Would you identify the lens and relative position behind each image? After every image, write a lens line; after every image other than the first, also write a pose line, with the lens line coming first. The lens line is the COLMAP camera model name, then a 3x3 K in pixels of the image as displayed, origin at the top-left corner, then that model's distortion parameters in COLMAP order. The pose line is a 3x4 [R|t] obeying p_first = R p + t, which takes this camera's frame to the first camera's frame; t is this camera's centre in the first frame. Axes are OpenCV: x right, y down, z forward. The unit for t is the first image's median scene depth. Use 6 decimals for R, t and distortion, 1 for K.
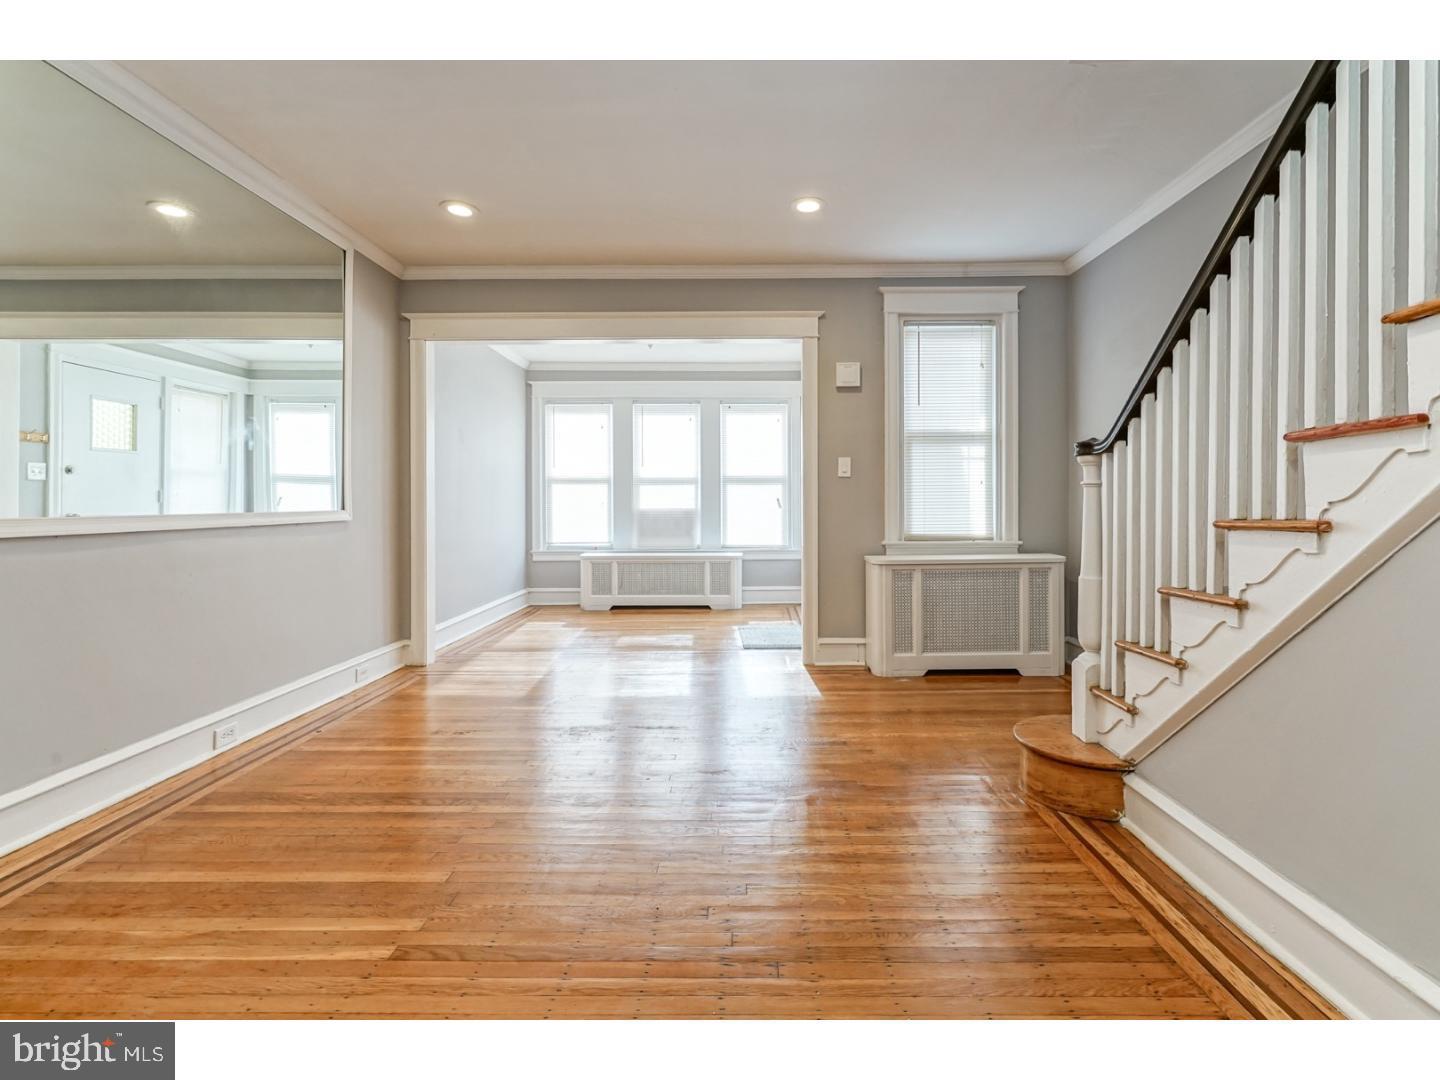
lens RADIAL K [[660.3, 0, 750.6], [0, 660.3, 510.5], [0, 0, 1]] dist [-0.005570, 0.002432]
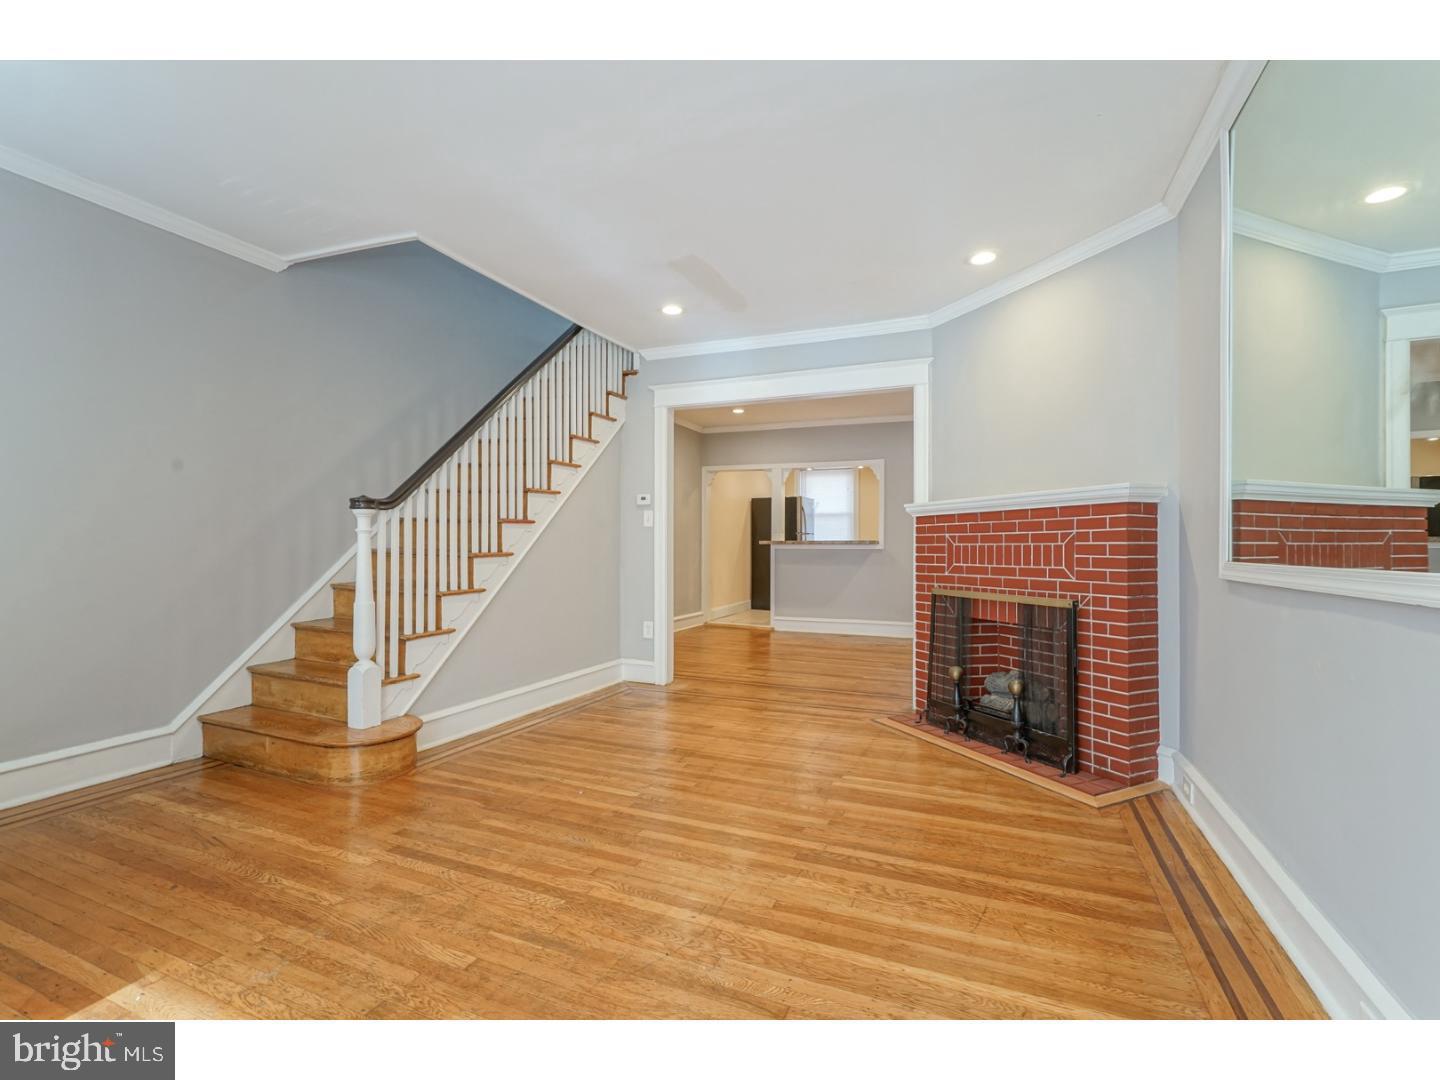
lens RADIAL K [[660.3, 0, 730.1], [0, 660.3, 539.0], [0, 0, 1]] dist [-0.005570, 0.002432]
pose [[-0.919375, 0.002779, 0.393372, -0.579044], [0.003055, 0.999995, 0.000076, -0.020431], [-0.393369, 0.001272, -0.919380, 1.678240]]
